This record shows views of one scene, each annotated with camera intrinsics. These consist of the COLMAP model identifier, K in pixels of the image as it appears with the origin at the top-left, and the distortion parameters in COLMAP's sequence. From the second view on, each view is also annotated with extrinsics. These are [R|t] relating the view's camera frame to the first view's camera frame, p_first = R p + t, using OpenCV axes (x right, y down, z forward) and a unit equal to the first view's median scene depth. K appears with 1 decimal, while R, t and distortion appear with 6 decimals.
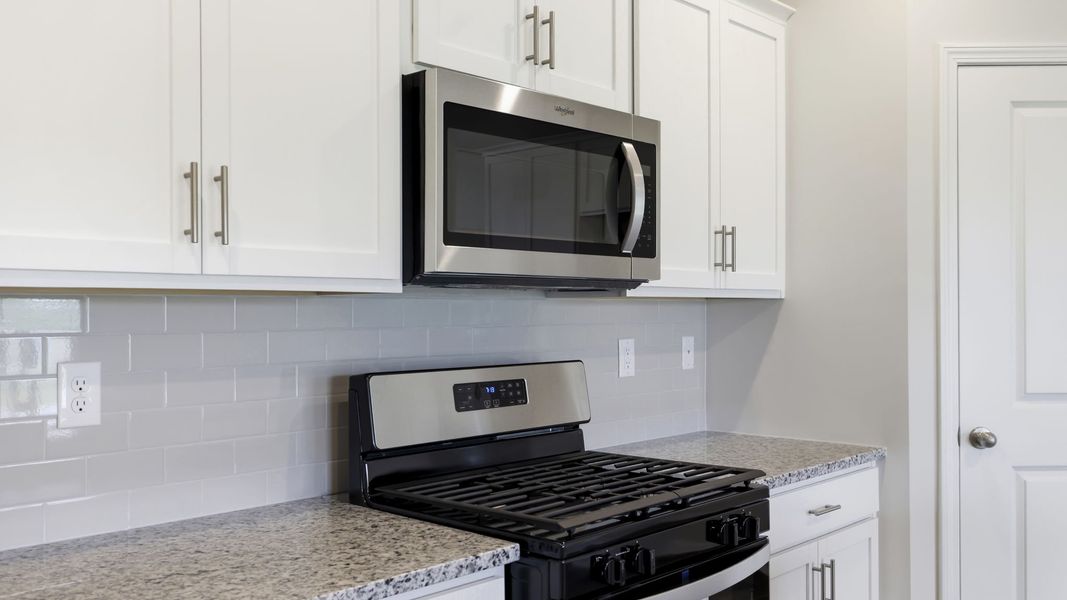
lens RADIAL K [[929.0, 0, 517.4], [0, 929.0, 309.3], [0, 0, 1]] dist [-0.000100, 0.002485]
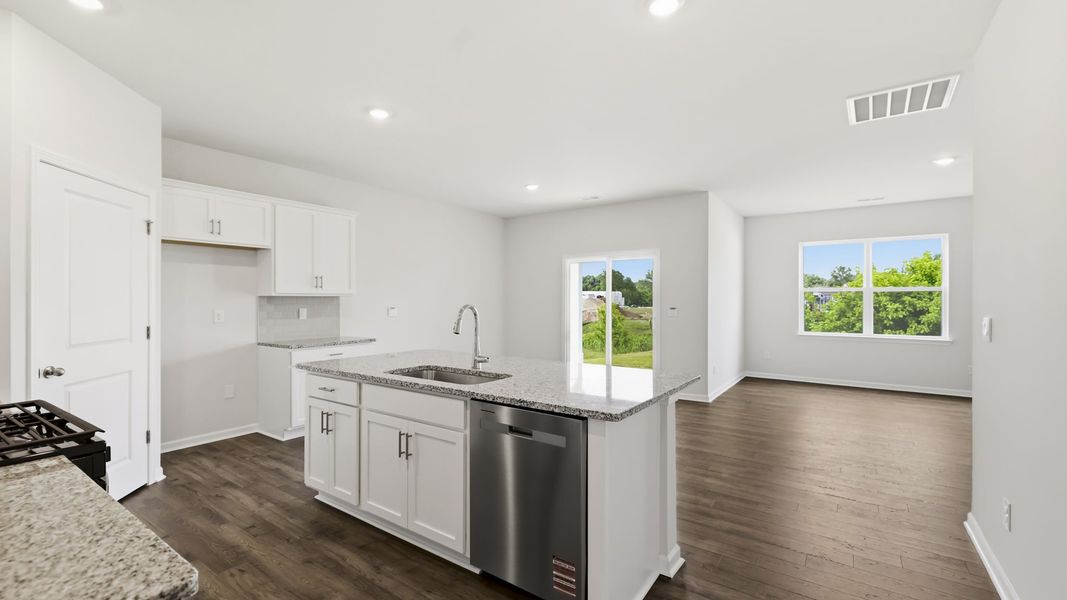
lens RADIAL K [[456.6, 0, 528.8], [0, 456.6, 299.4], [0, 0, 1]] dist [-0.000018, 0.000078]
pose [[-0.157154, 0.005626, 0.987558, -0.662559], [0.001333, 0.999984, -0.005484, 0.005988], [-0.987573, 0.000454, -0.157159, 0.292575]]
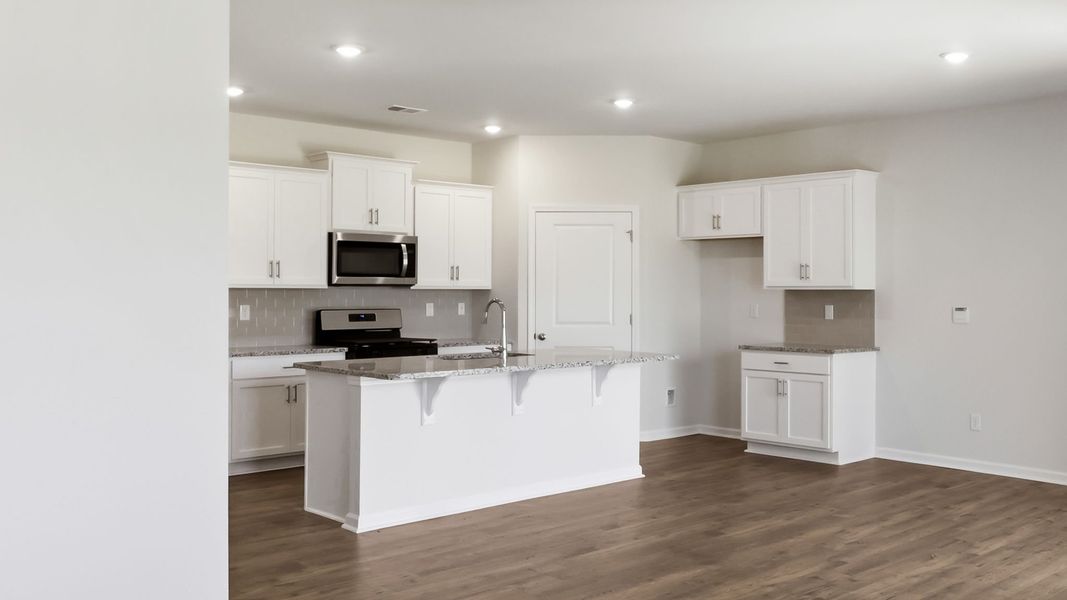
lens RADIAL K [[975.1, 0, 669.2], [0, 975.1, 296.7], [0, 0, 1]] dist [-0.001728, -0.000104]
pose [[0.999919, 0.006047, 0.011196, 1.121520], [-0.006110, 0.999966, 0.005608, -0.013384], [-0.011162, -0.005676, 0.999922, -2.754429]]
